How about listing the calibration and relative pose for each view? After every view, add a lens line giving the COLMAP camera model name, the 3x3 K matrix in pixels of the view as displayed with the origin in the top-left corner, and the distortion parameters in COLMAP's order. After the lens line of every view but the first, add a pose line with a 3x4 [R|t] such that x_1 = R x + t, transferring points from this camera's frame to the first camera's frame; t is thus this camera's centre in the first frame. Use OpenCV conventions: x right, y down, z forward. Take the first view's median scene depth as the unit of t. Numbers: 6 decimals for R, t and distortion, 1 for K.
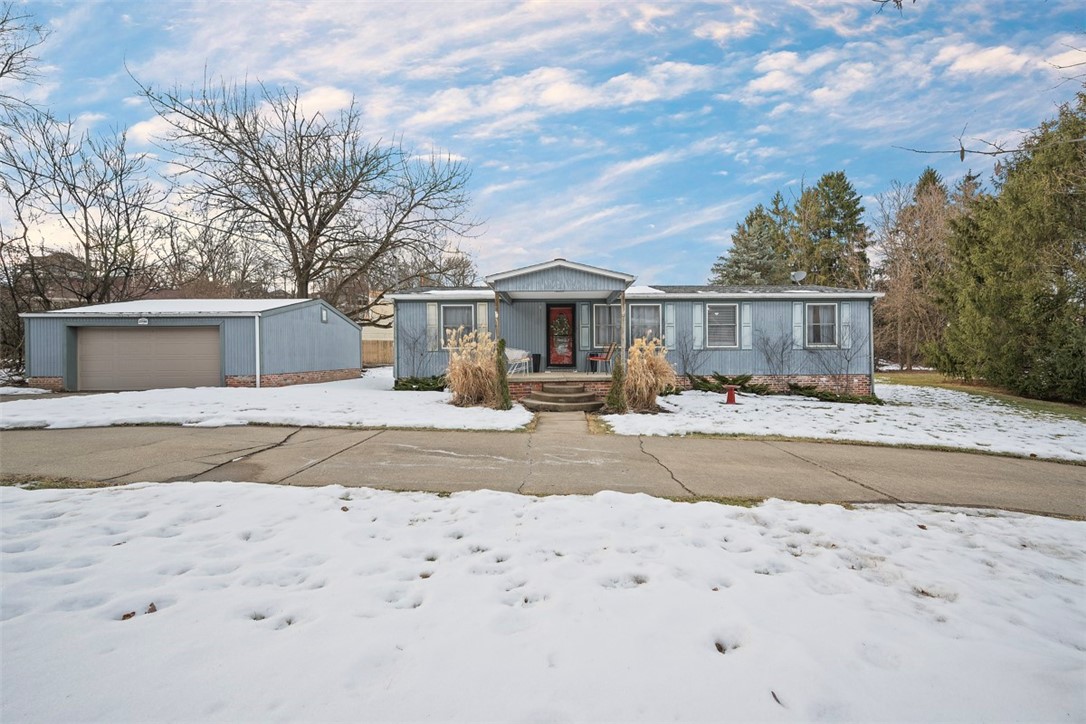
lens RADIAL K [[424.5, 0, 542.1], [0, 424.5, 358.7], [0, 0, 1]] dist [-0.001656, -0.000103]
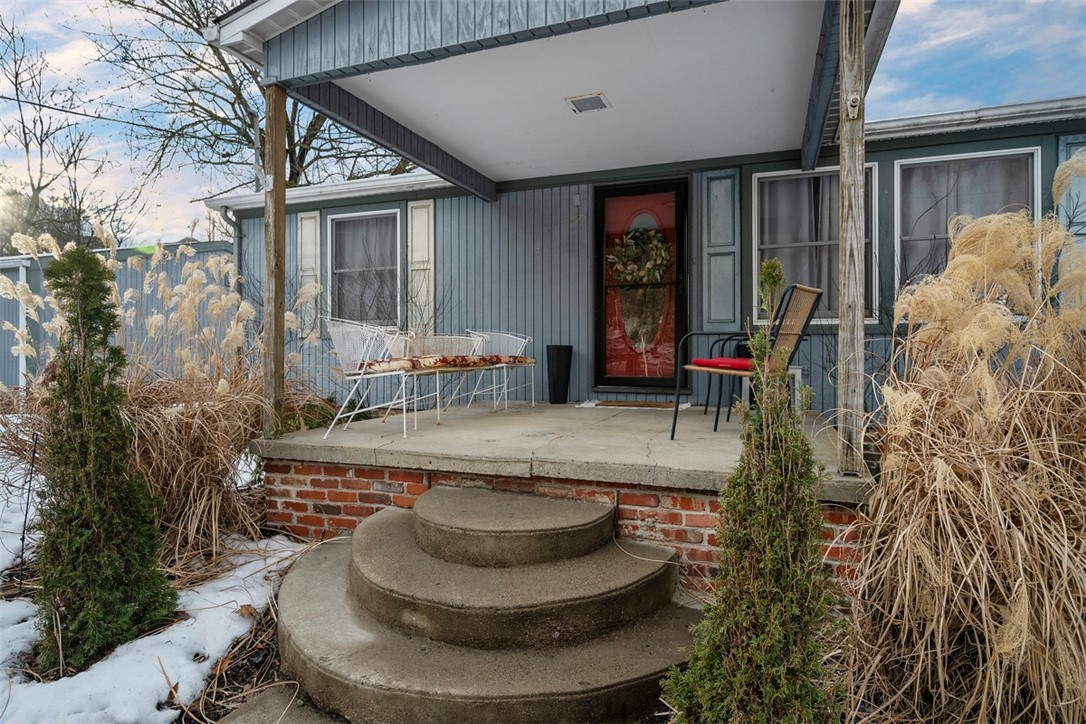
lens RADIAL K [[585.9, 0, 538.5], [0, 585.9, 355.8], [0, 0, 1]] dist [-0.001609, -0.000791]
pose [[0.944093, 0.008151, -0.329579, 0.115800], [-0.008764, 0.999962, -0.000374, -0.003118], [0.329563, 0.003242, 0.944128, 0.574481]]
